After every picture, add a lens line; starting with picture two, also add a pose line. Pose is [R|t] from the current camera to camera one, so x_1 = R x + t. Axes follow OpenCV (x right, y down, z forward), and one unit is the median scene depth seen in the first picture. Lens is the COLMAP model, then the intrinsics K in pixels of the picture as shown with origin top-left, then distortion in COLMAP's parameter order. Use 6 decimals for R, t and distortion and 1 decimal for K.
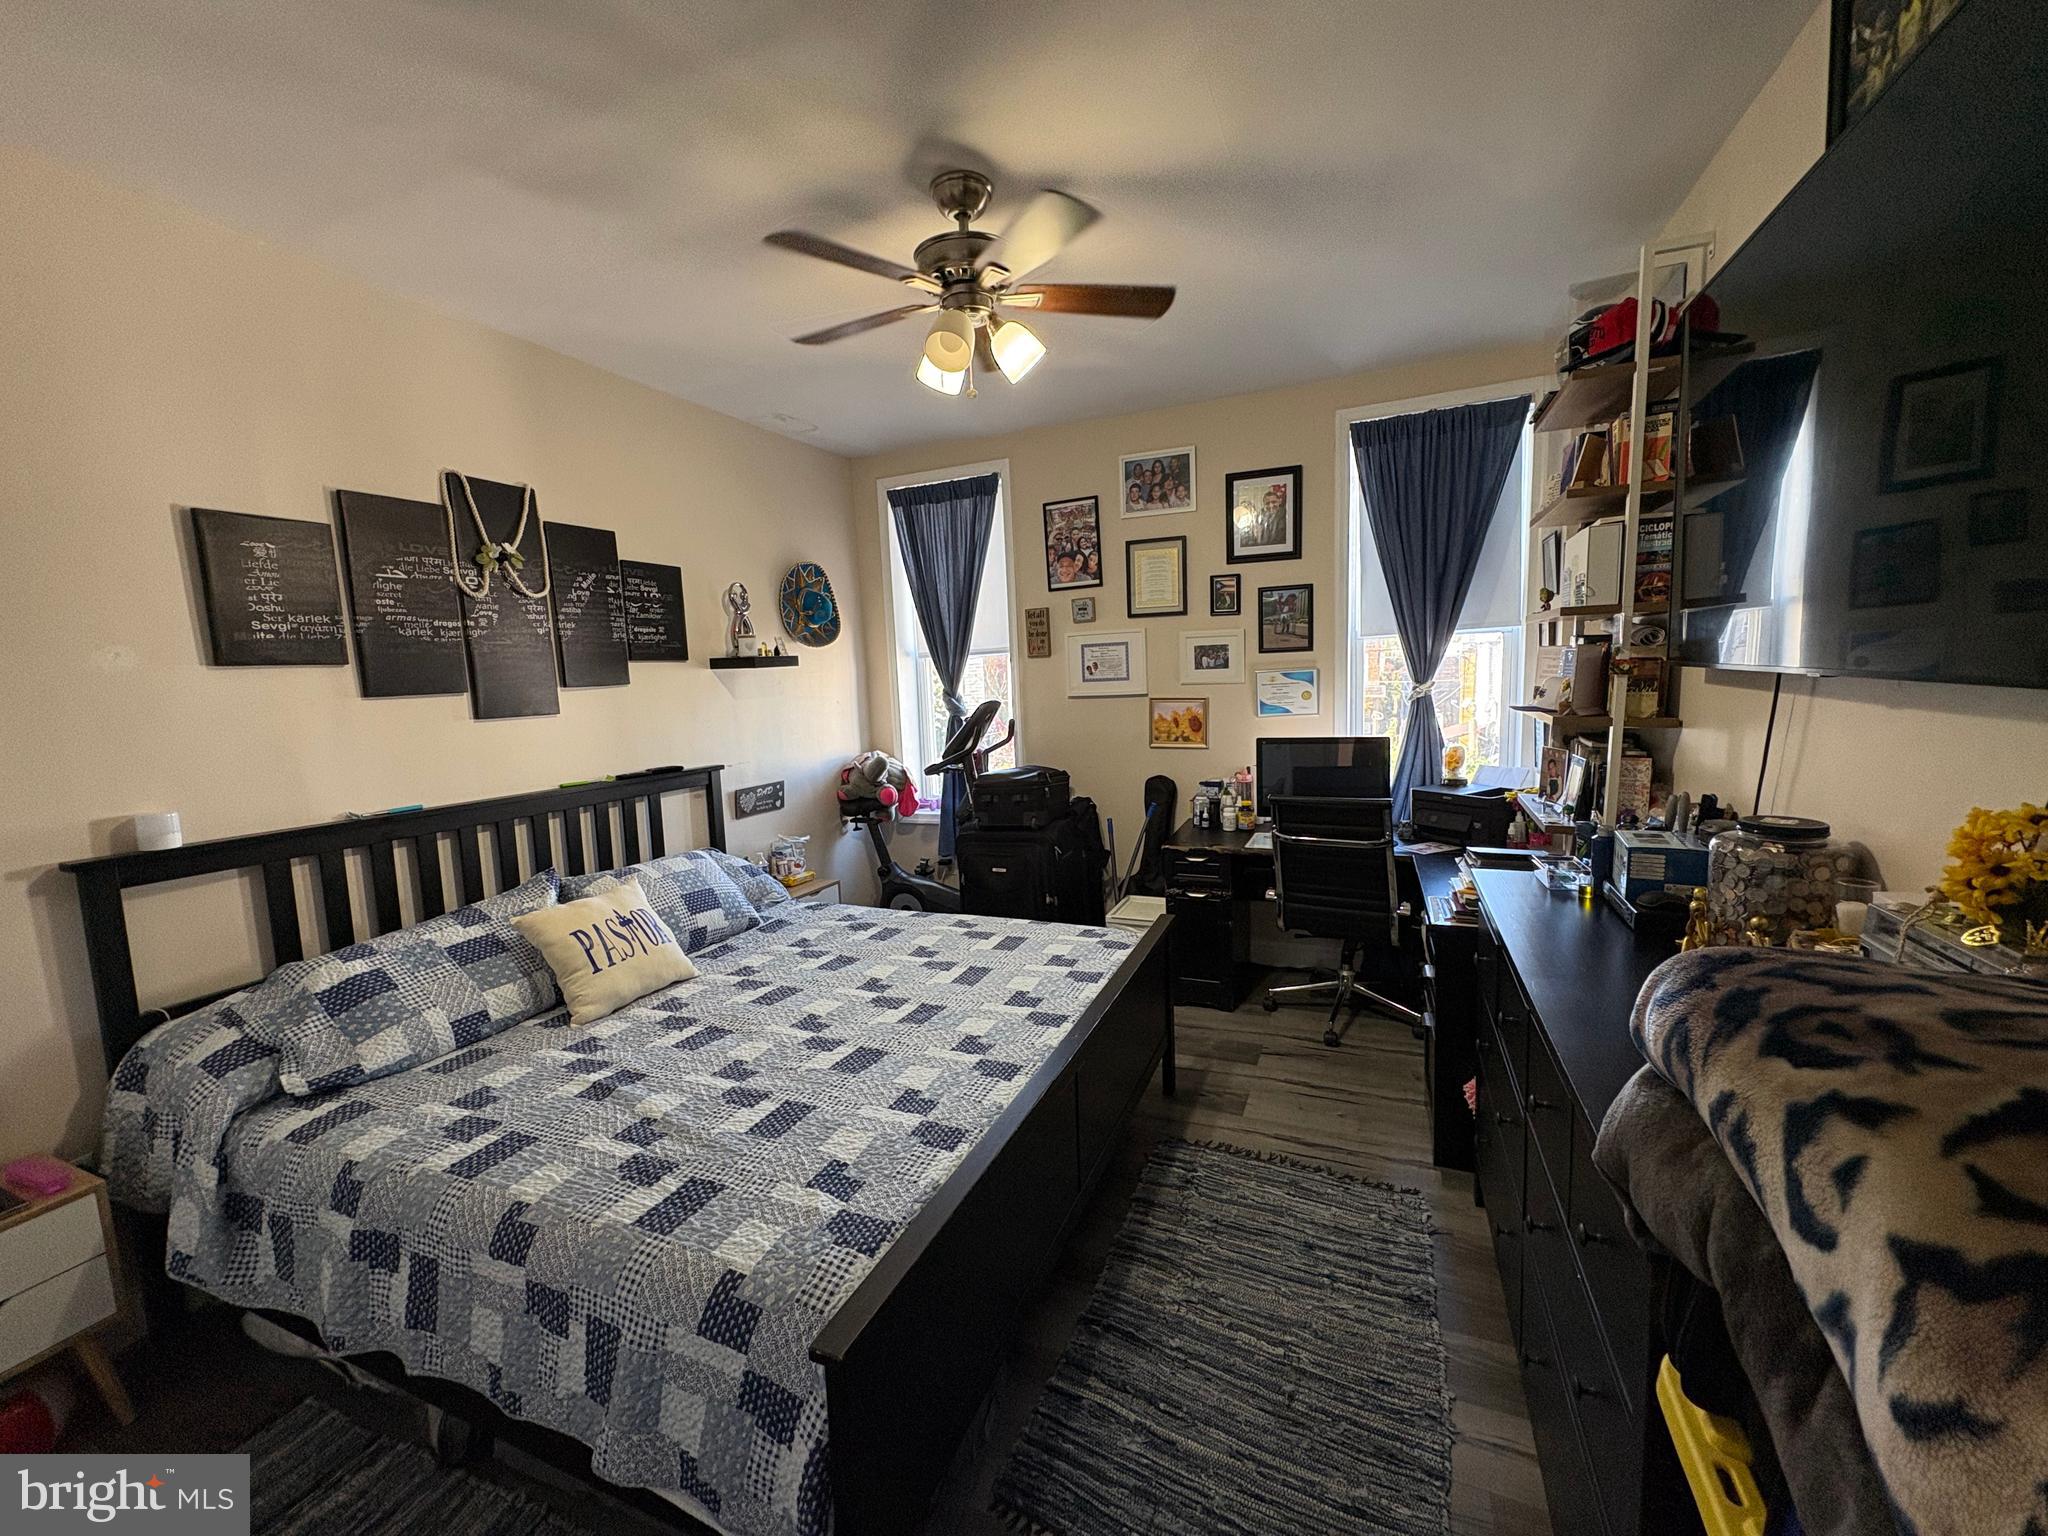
lens RADIAL K [[822.8, 0, 1015.5], [0, 822.8, 764.4], [0, 0, 1]] dist [0.000170, 0.001044]
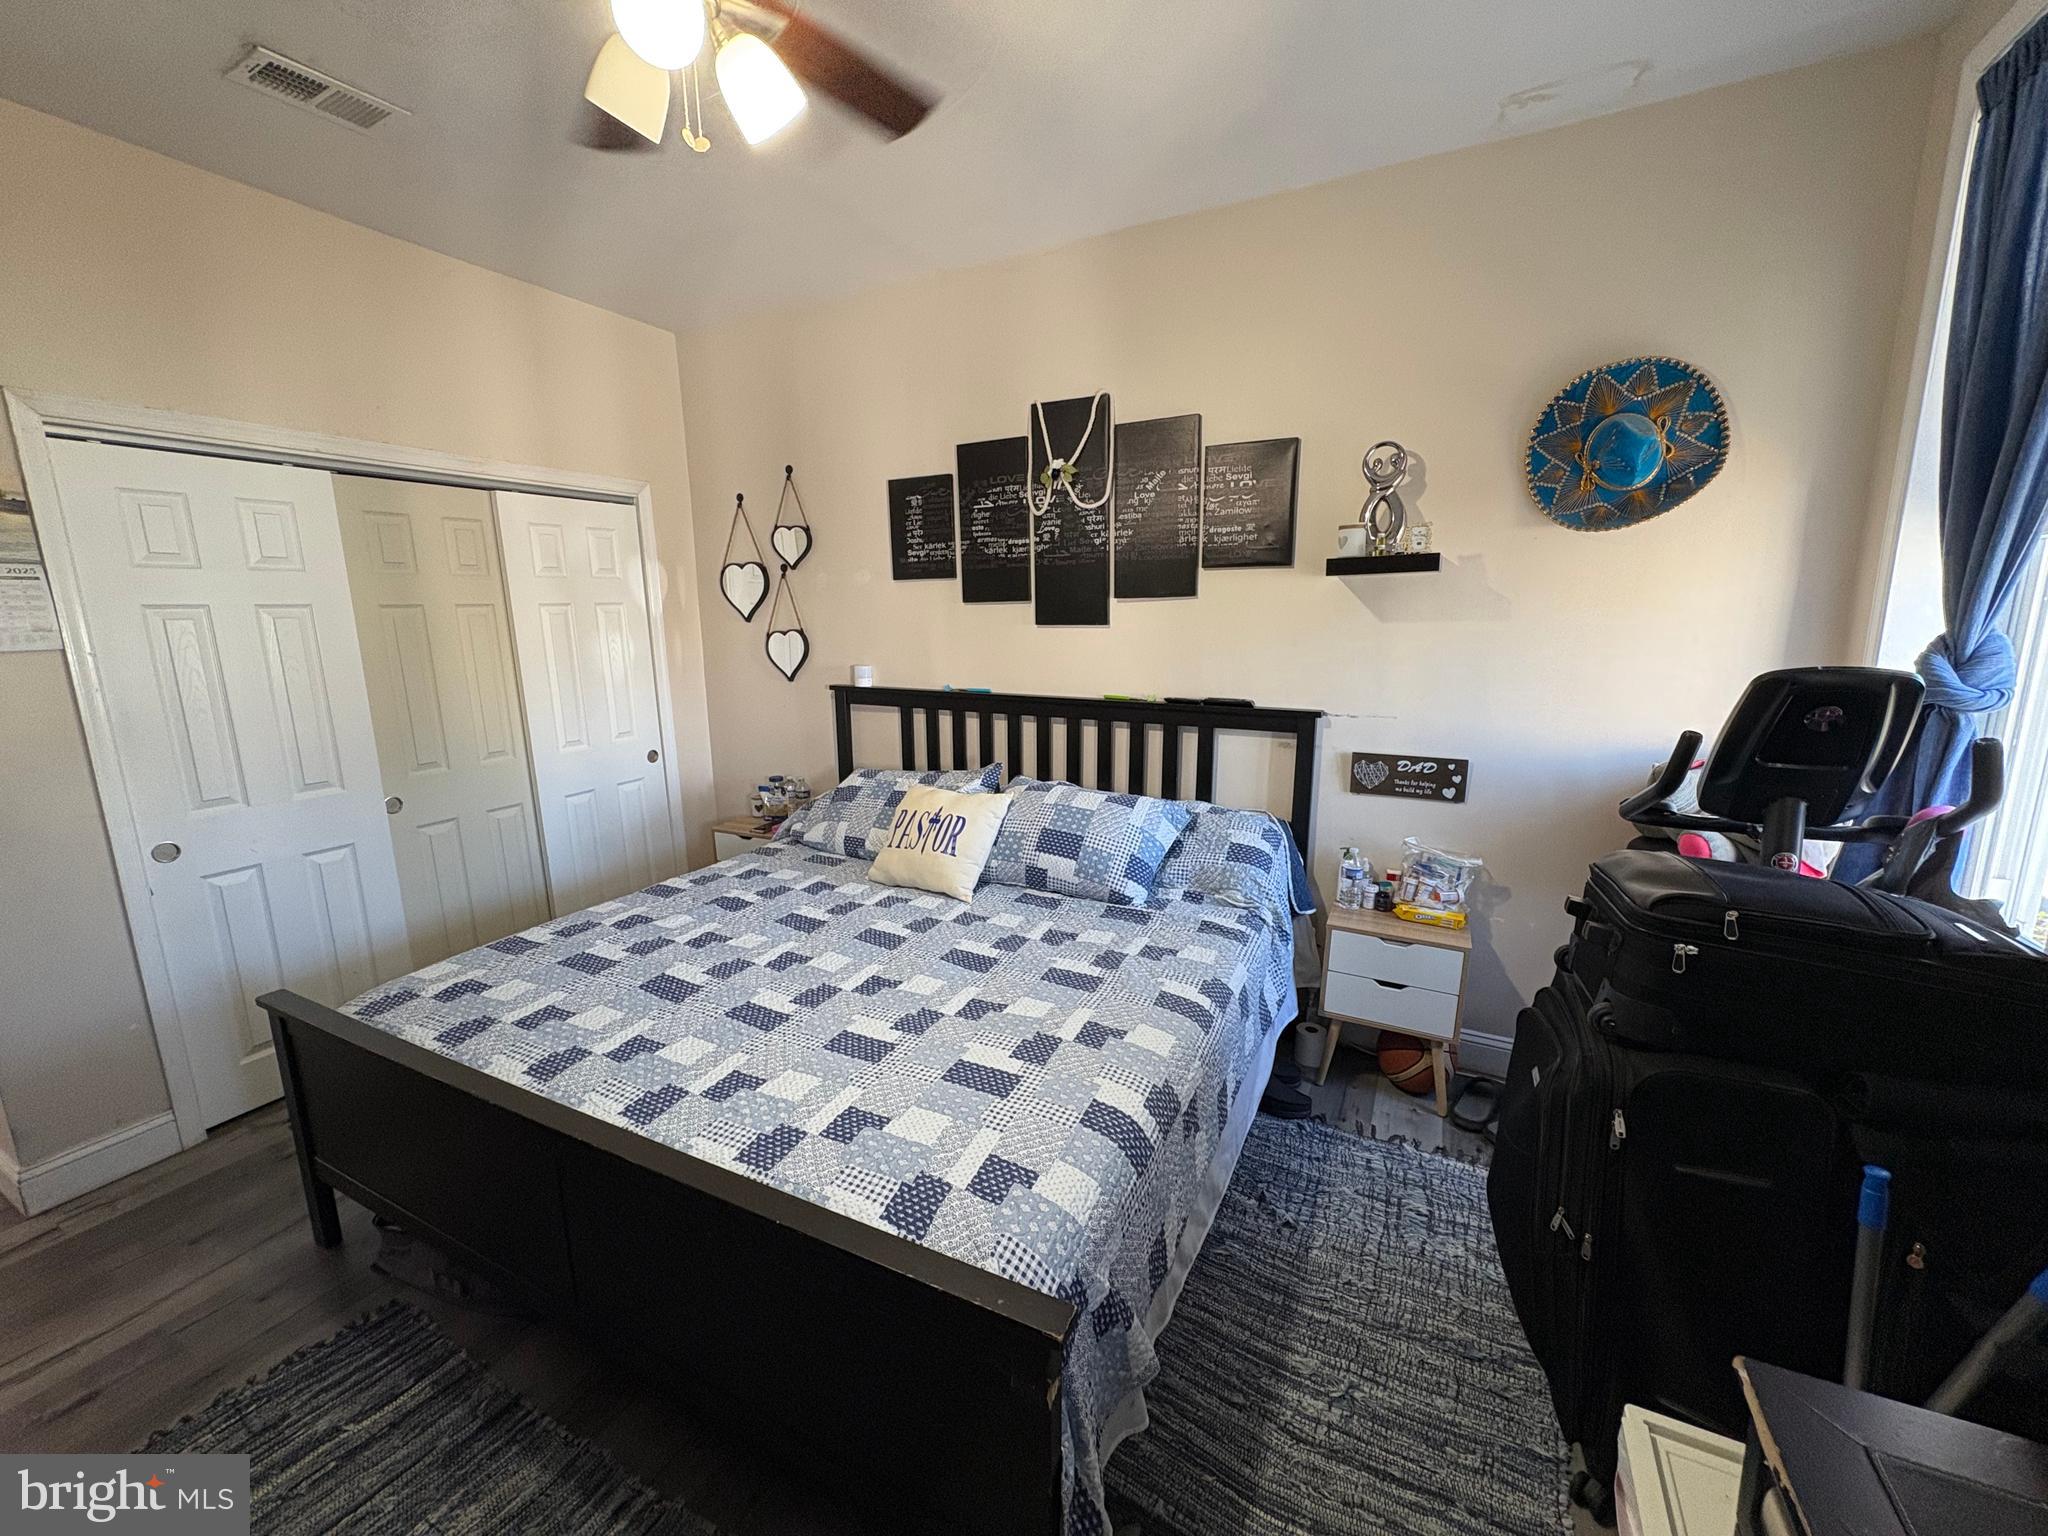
lens RADIAL K [[822.8, 0, 1024.7], [0, 822.8, 763.7], [0, 0, 1]] dist [0.000170, 0.001044]
pose [[-0.062672, 0.224882, -0.972368, 0.424449], [-0.098830, 0.968097, 0.230264, -0.108569], [0.993129, 0.110530, -0.038447, 0.876934]]
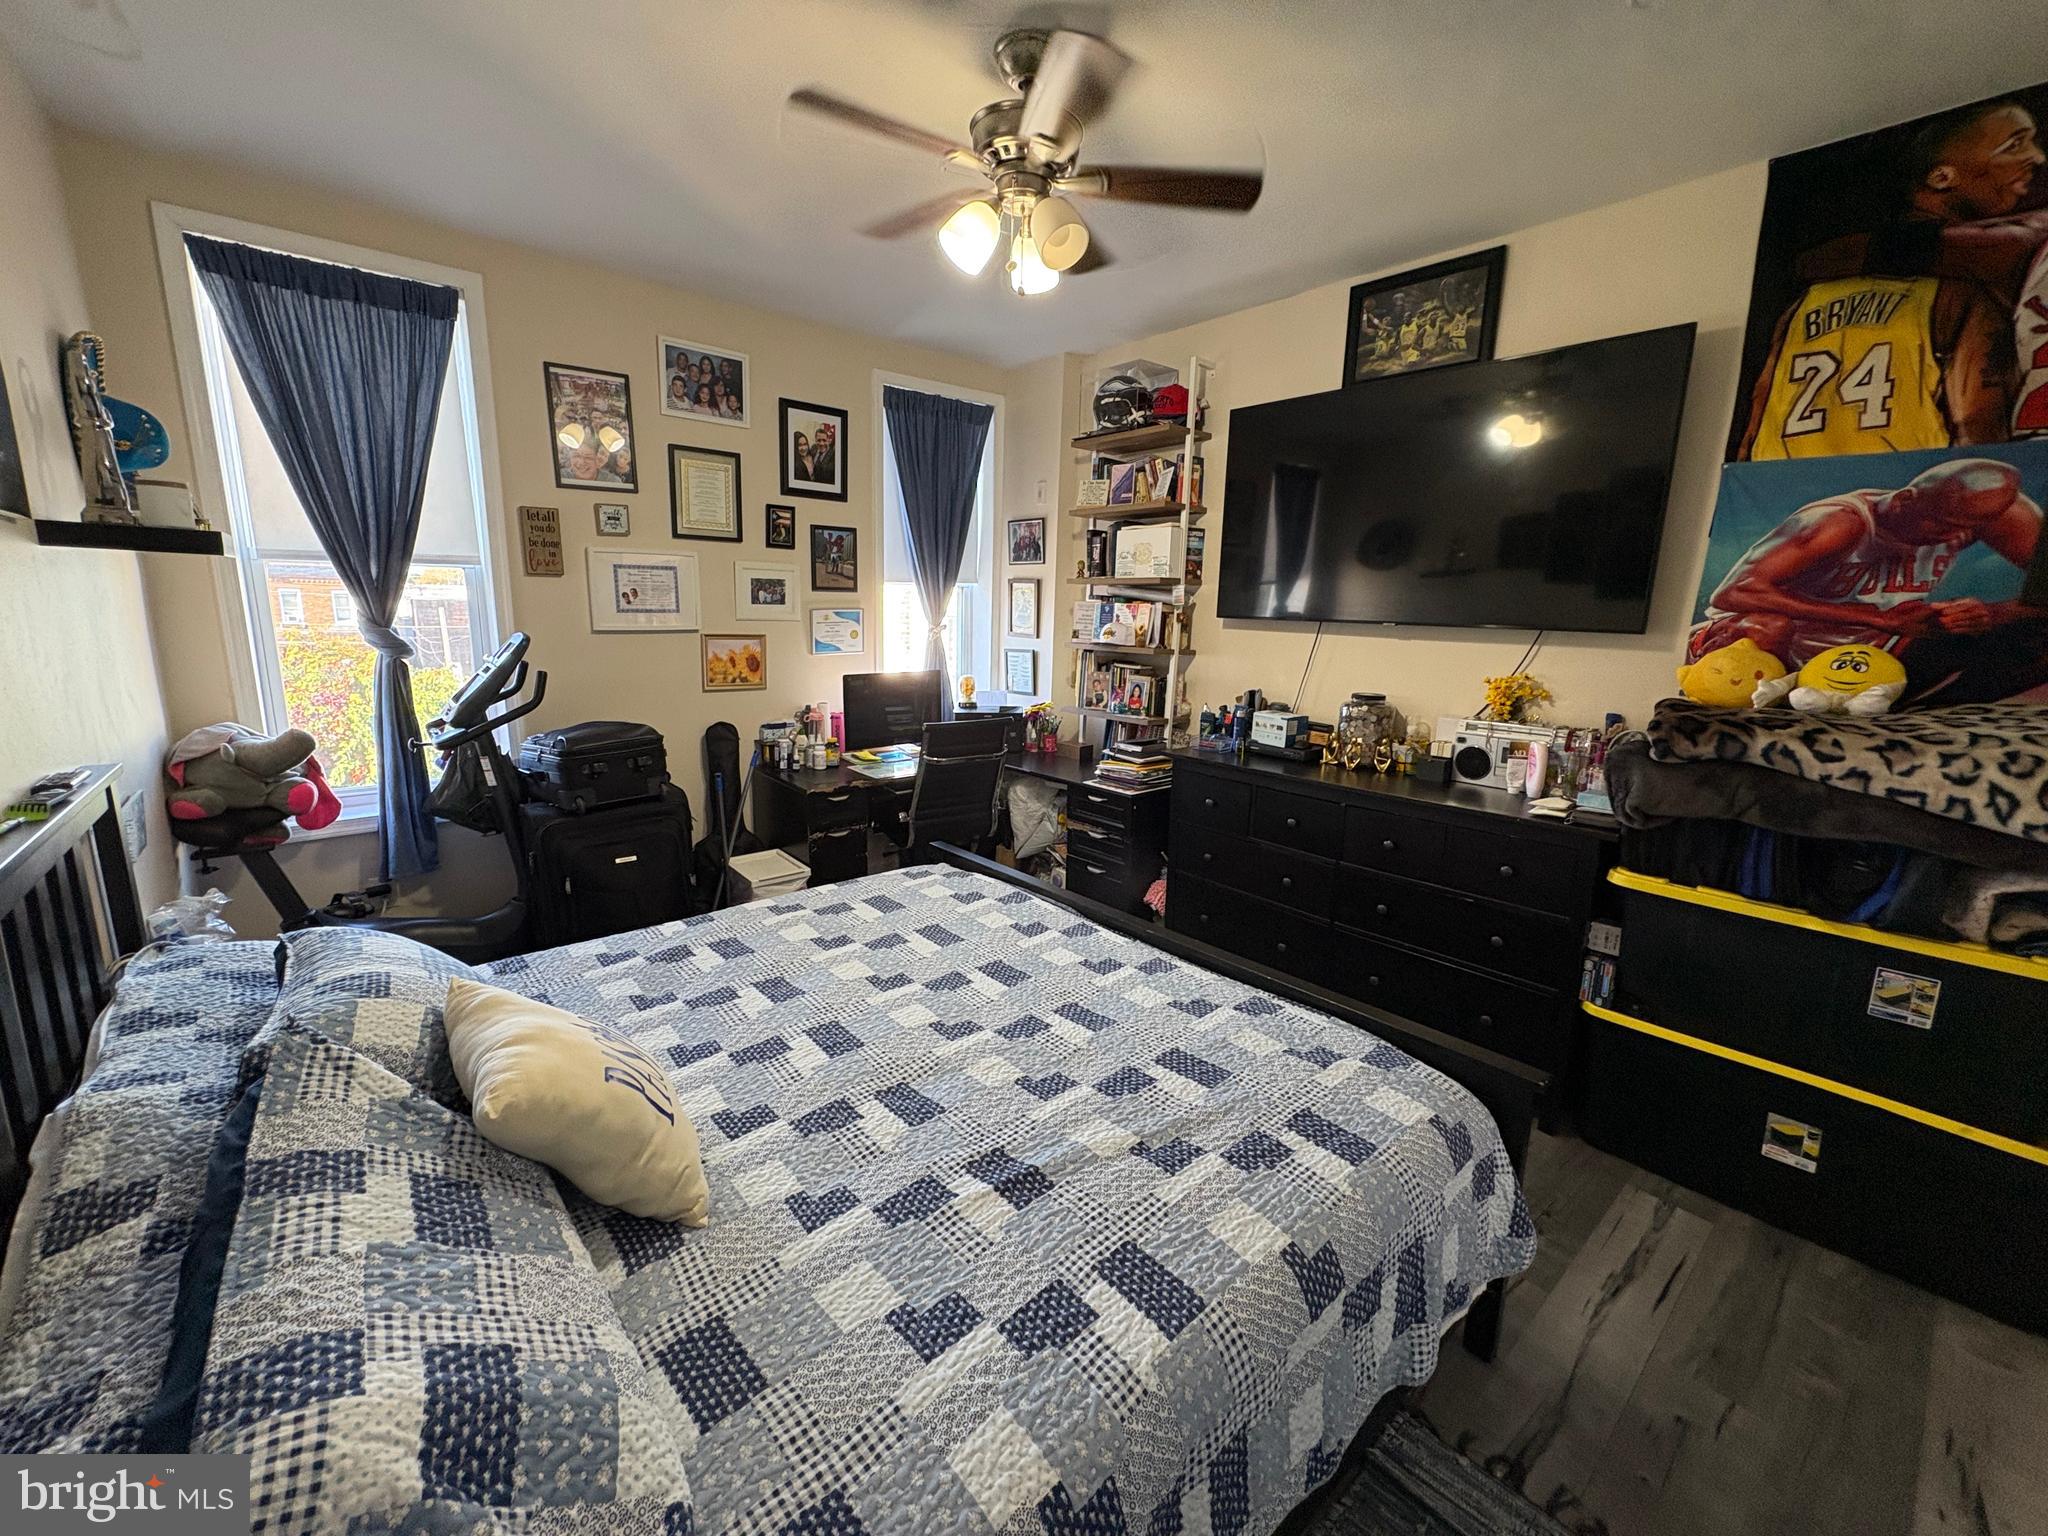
lens RADIAL K [[822.8, 0, 1021.6], [0, 822.8, 769.9], [0, 0, 1]] dist [0.000170, 0.001044]
pose [[0.435585, -0.128789, 0.890887, -0.617434], [0.067704, 0.991596, 0.110245, -0.014529], [-0.897598, 0.012295, 0.440643, 0.397093]]
